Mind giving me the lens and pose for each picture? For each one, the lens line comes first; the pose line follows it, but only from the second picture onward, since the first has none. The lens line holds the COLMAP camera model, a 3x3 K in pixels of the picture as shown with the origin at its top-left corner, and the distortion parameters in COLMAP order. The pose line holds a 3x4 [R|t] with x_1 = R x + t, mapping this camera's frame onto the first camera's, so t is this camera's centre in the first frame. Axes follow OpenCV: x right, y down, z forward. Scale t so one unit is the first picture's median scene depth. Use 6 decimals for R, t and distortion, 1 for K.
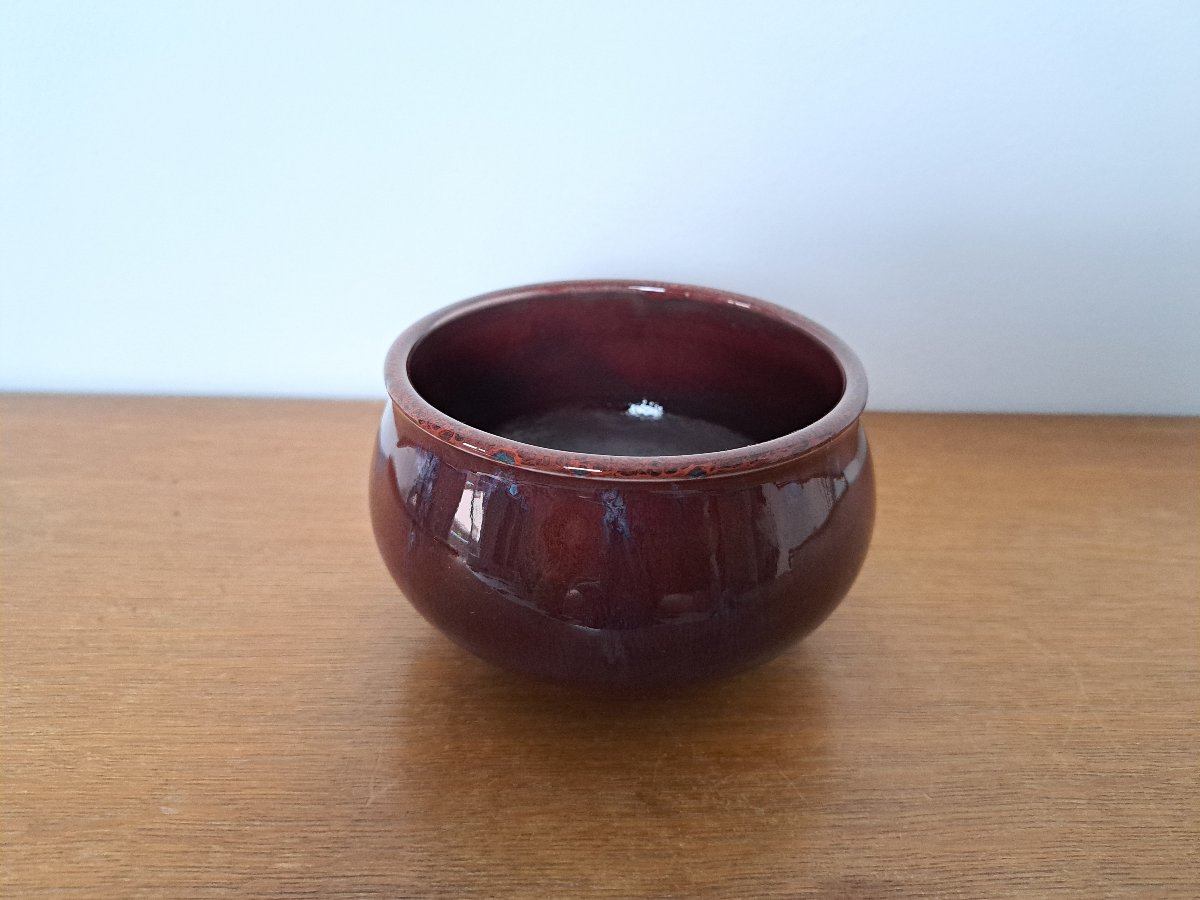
lens RADIAL K [[892.0, 0, 592.1], [0, 892.0, 427.8], [0, 0, 1]] dist [-0.007821, -0.008670]
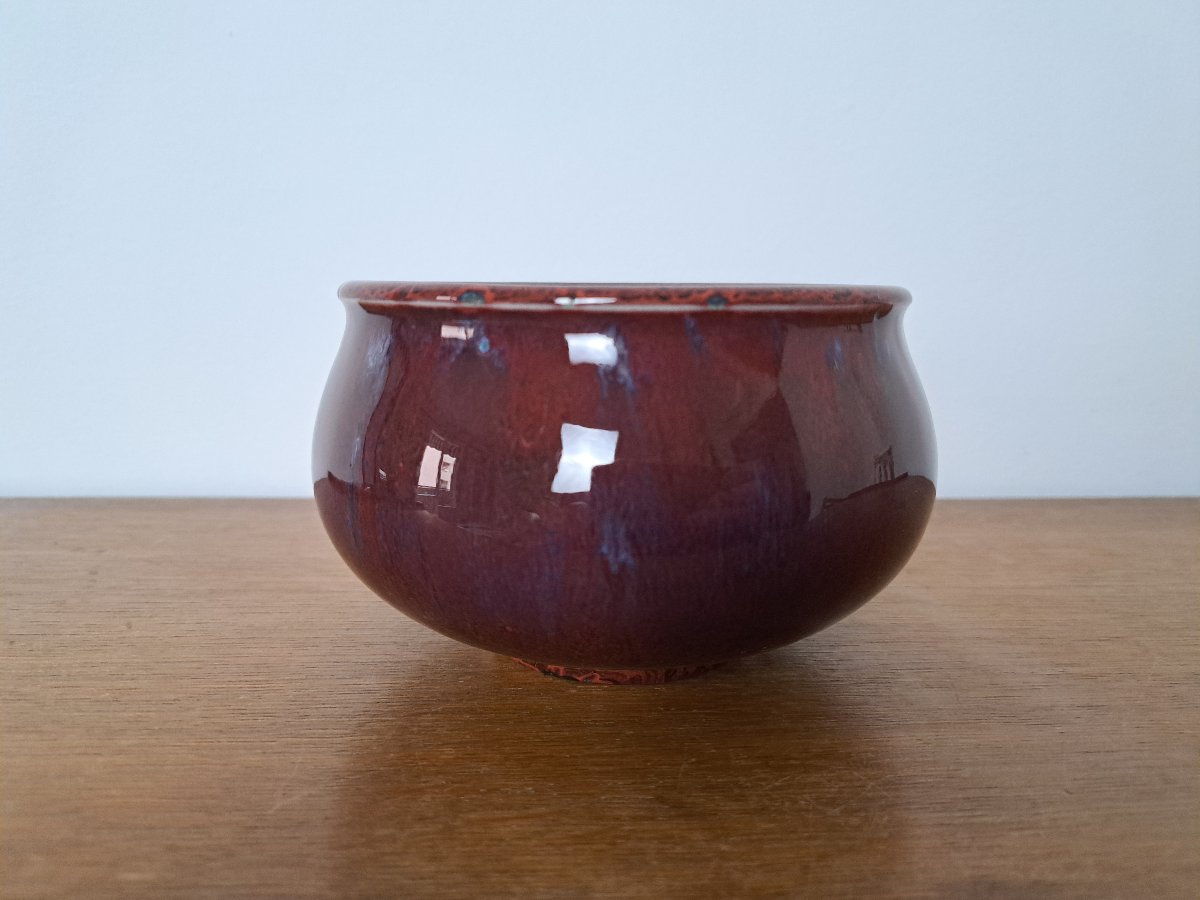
lens RADIAL K [[892.0, 0, 595.2], [0, 892.0, 446.3], [0, 0, 1]] dist [-0.007821, -0.008670]
pose [[0.999823, -0.017617, 0.006622, 0.002593], [0.018784, 0.956116, -0.292387, 0.348186], [-0.001181, 0.292460, 0.956277, 0.243137]]
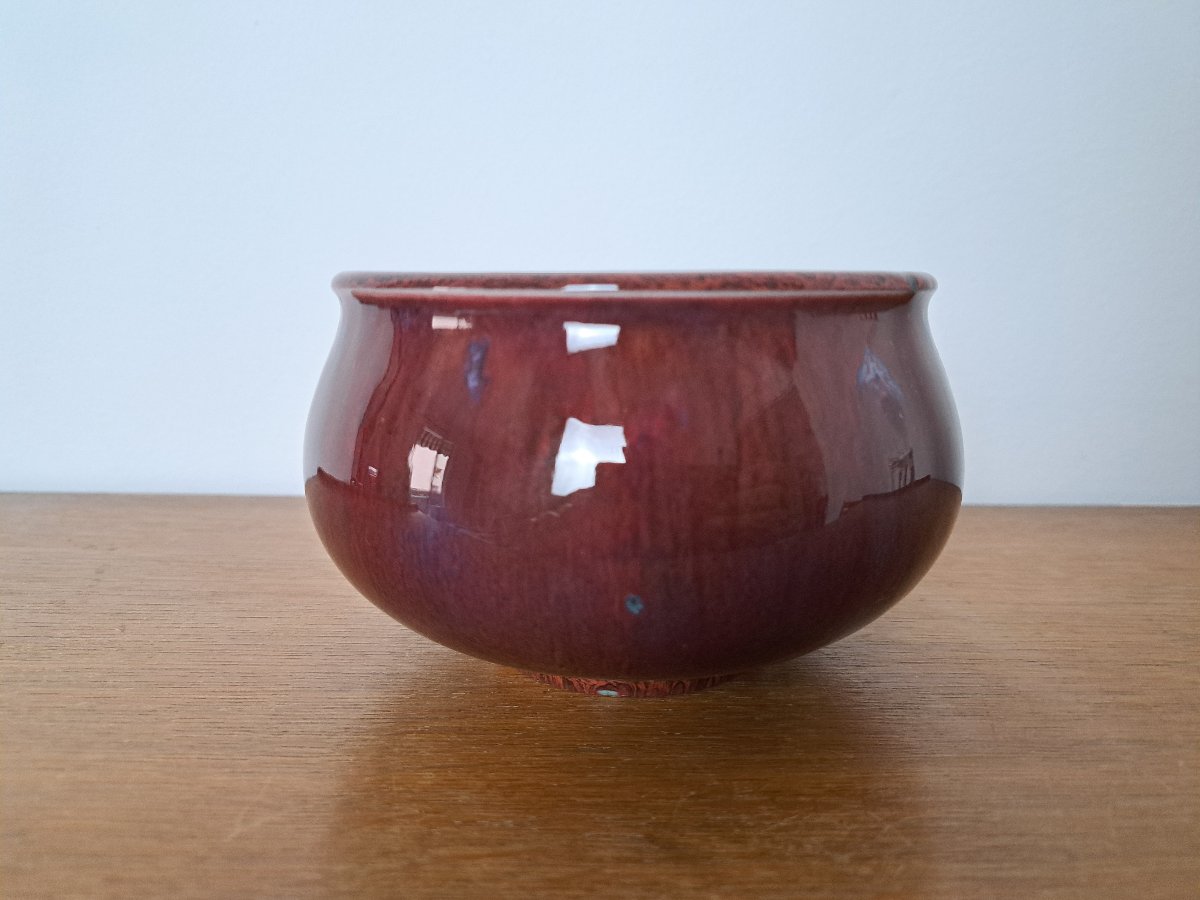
lens RADIAL K [[892.0, 0, 612.7], [0, 892.0, 438.1], [0, 0, 1]] dist [-0.007821, -0.008670]
pose [[0.999185, -0.009003, -0.039348, 0.053902], [-0.003250, 0.953702, -0.300734, 0.328922], [0.040234, 0.300617, 0.952896, 0.302903]]
